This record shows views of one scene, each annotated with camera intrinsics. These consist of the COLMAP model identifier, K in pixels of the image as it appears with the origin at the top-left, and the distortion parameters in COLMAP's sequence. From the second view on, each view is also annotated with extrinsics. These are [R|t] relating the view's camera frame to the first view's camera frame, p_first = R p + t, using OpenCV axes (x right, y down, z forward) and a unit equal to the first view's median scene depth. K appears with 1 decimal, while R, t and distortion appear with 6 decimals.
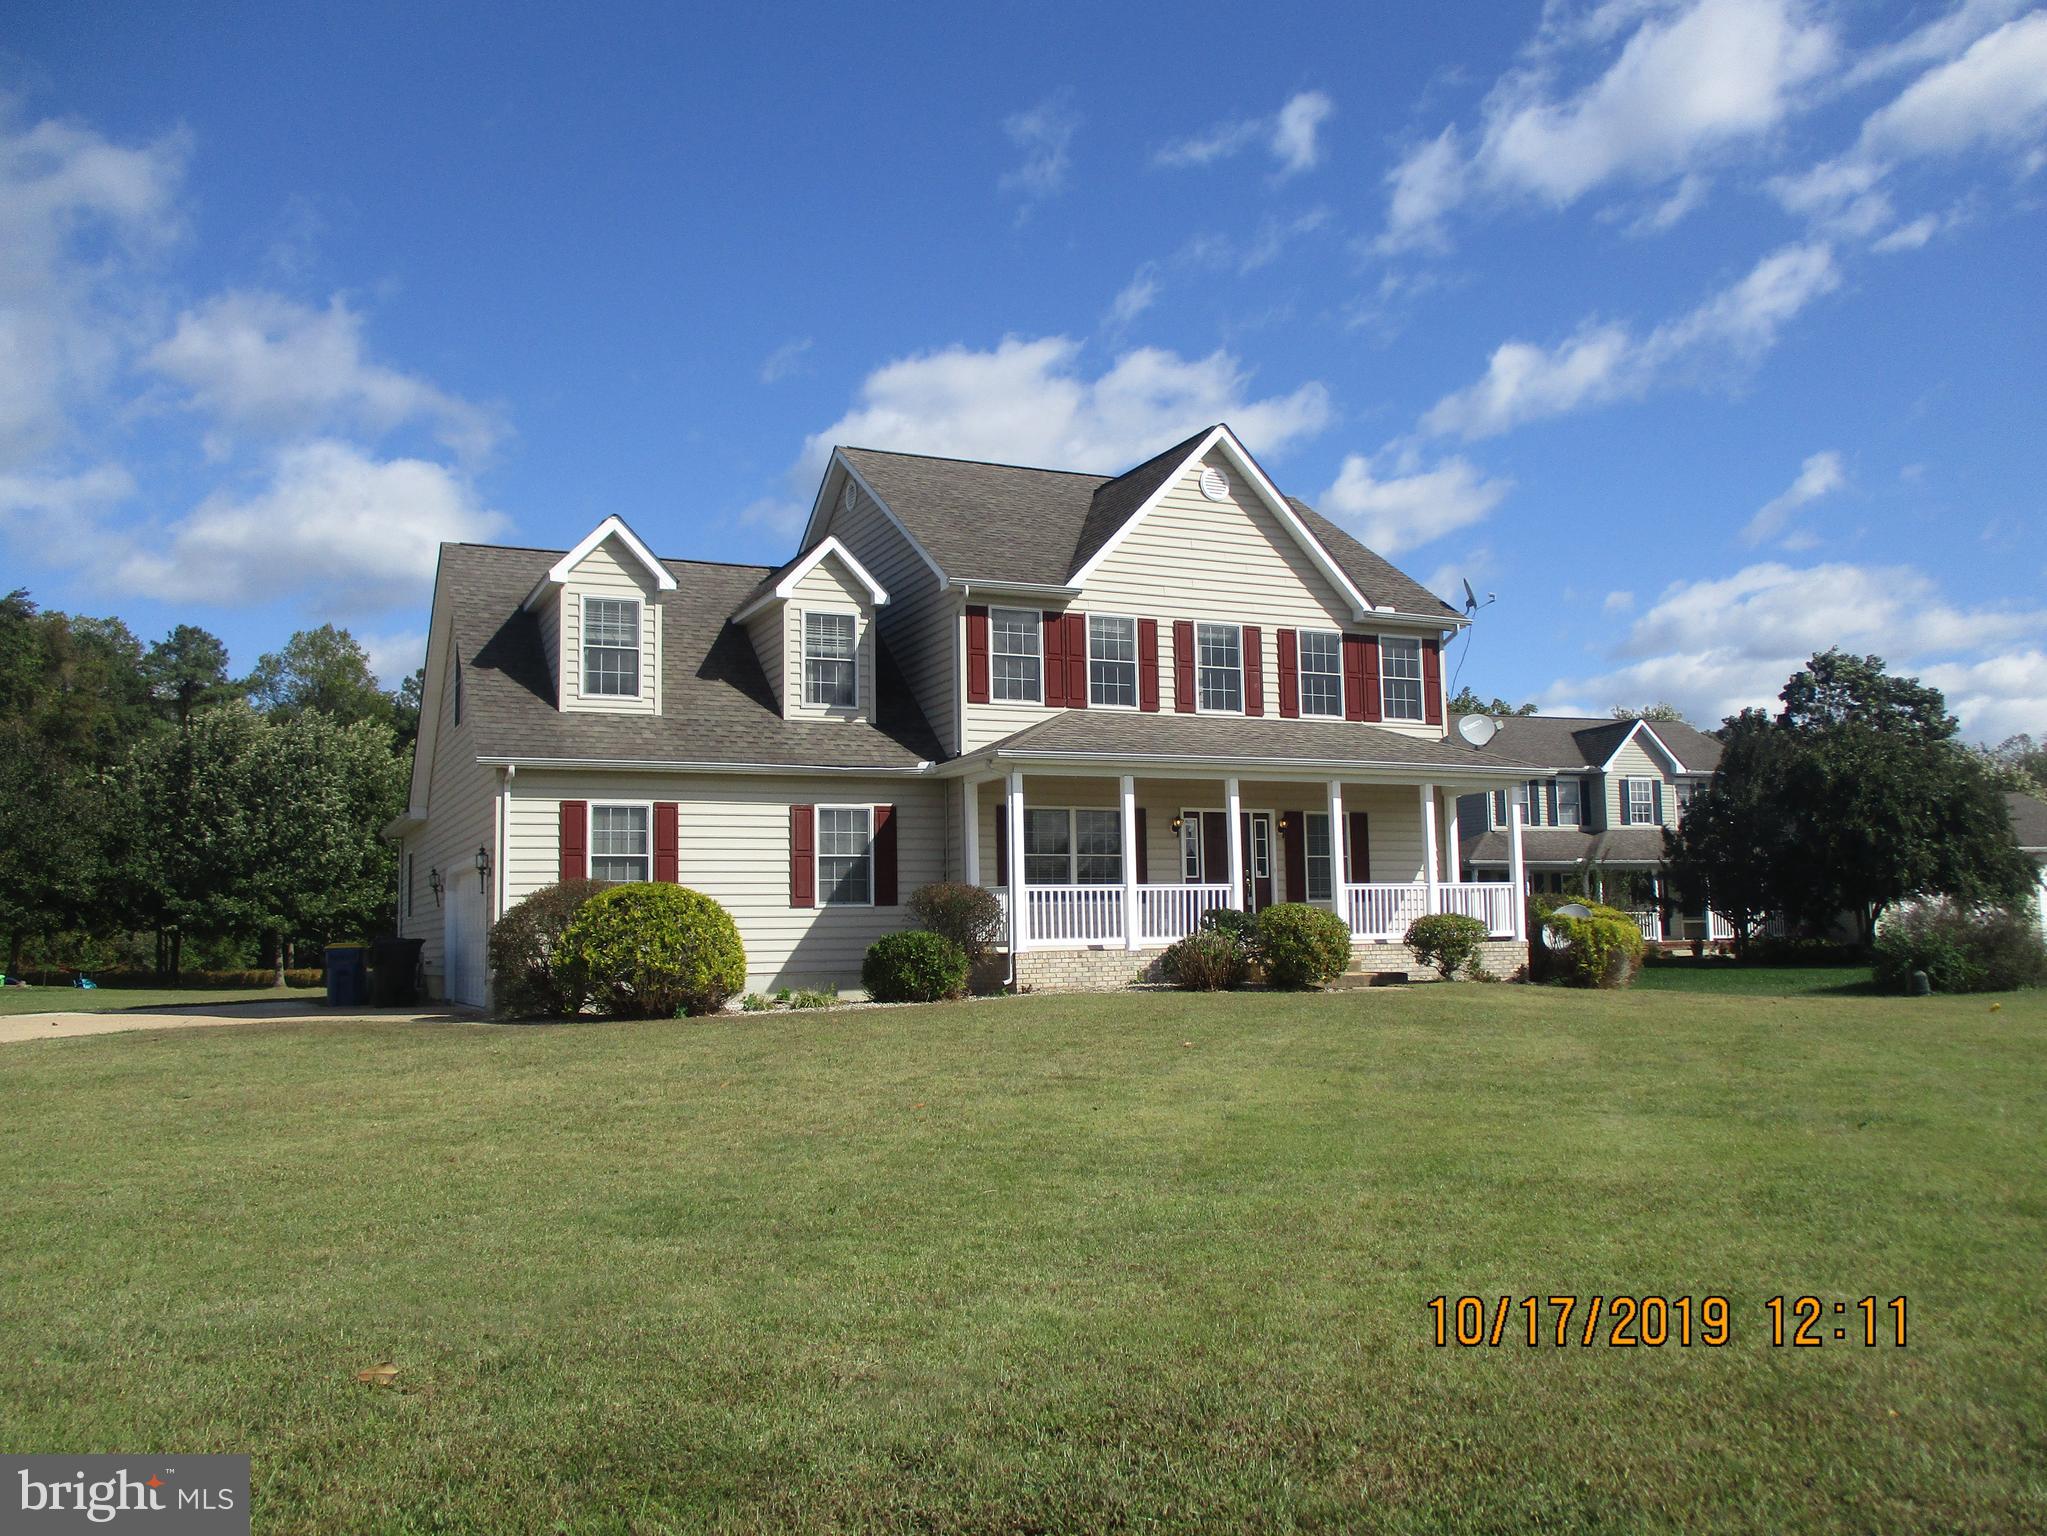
lens RADIAL K [[1700.2, 0, 1023.5], [0, 1700.2, 768.0], [0, 0, 1]] dist [-0.027631, 0.014845]
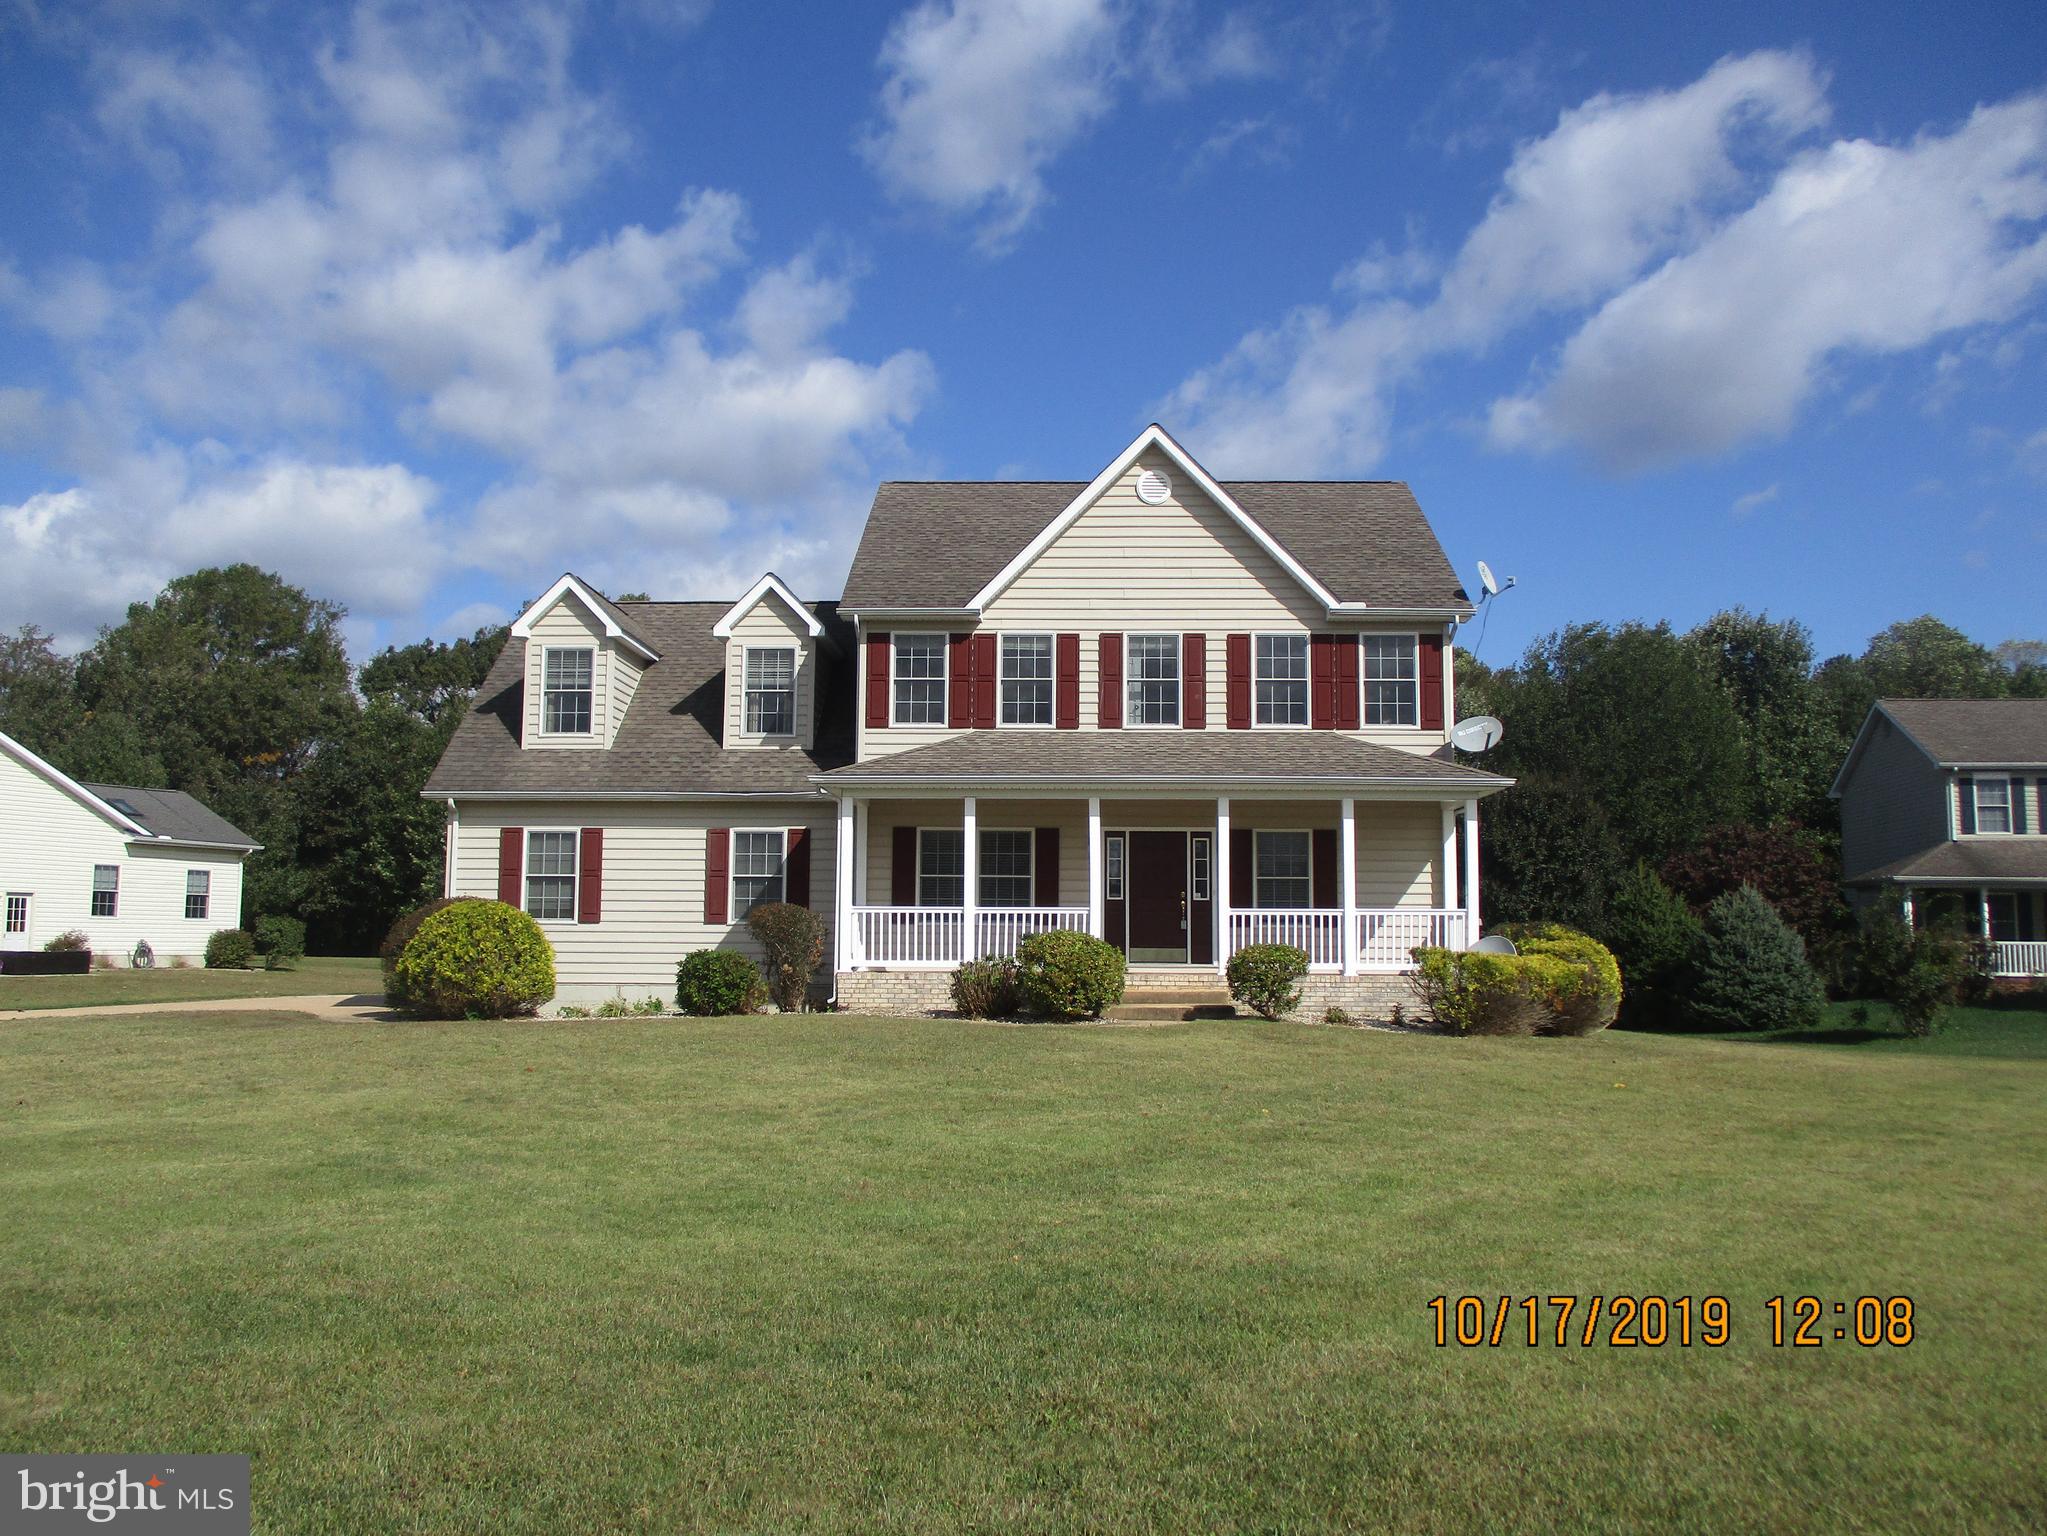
lens RADIAL K [[1700.2, 0, 1023.5], [0, 1700.2, 768.0], [0, 0, 1]] dist [-0.027631, 0.014845]
pose [[0.891623, -0.023635, -0.452160, 0.519310], [0.022322, 0.999717, -0.008240, -0.003388], [0.452227, -0.002746, 0.891899, 0.125000]]
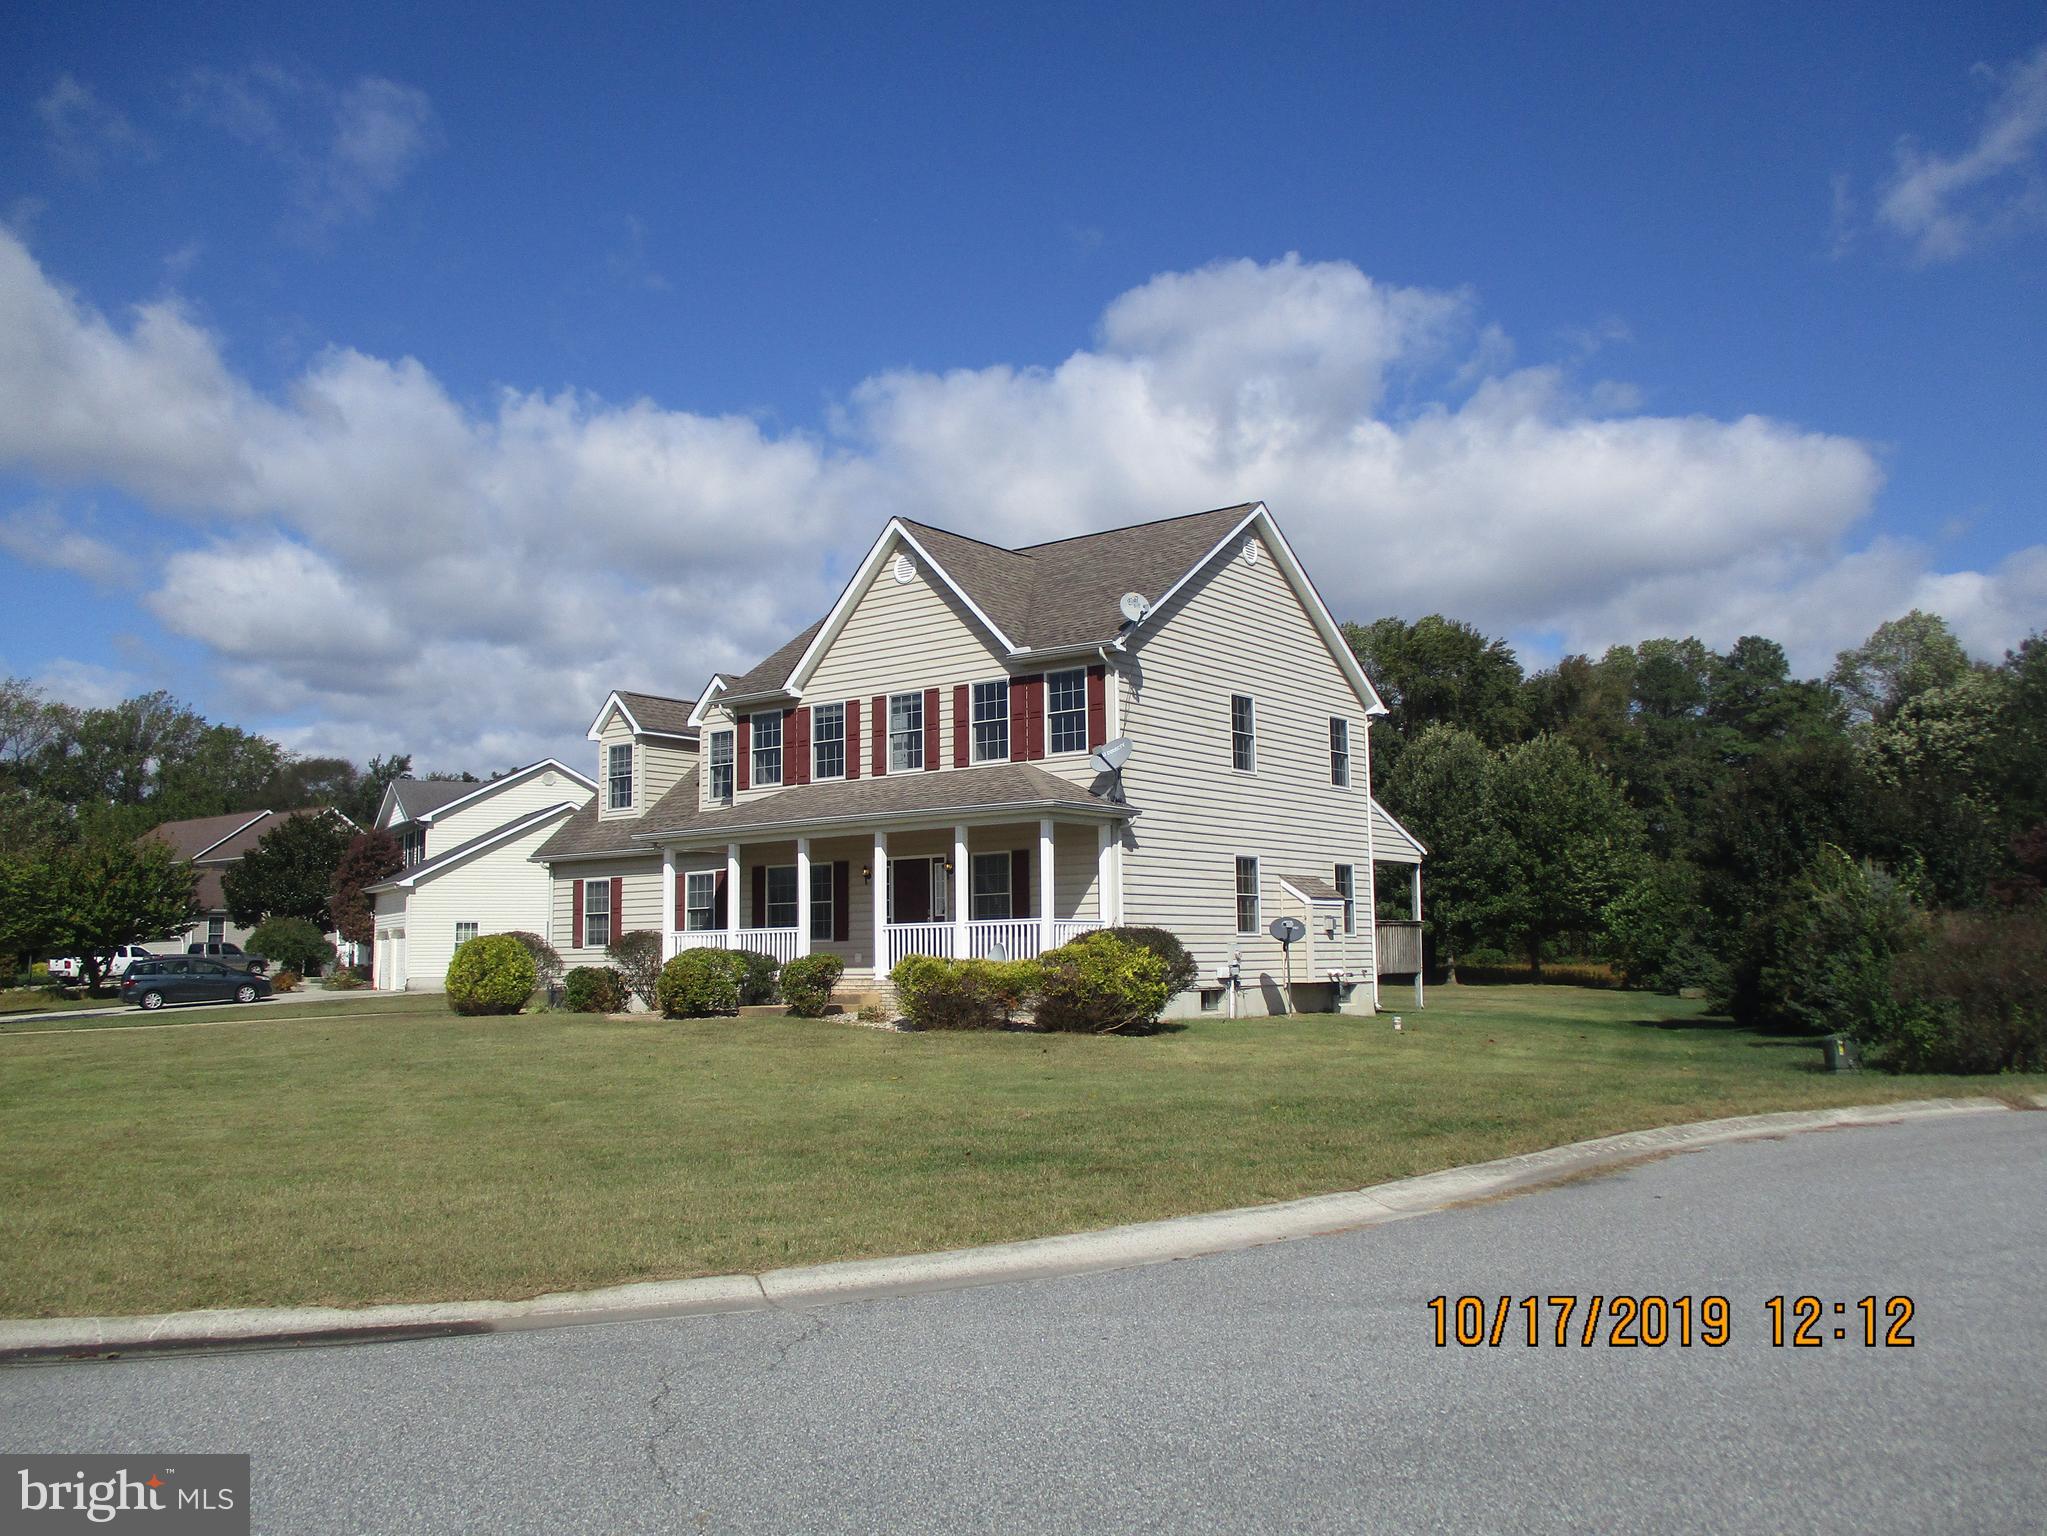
lens RADIAL K [[1700.2, 0, 1023.5], [0, 1700.2, 768.0], [0, 0, 1]] dist [-0.027631, 0.014845]
pose [[0.468344, -0.087823, -0.879171, 1.238823], [0.095647, 0.994240, -0.048365, 0.029750], [0.878354, -0.061439, 0.474046, 0.572424]]
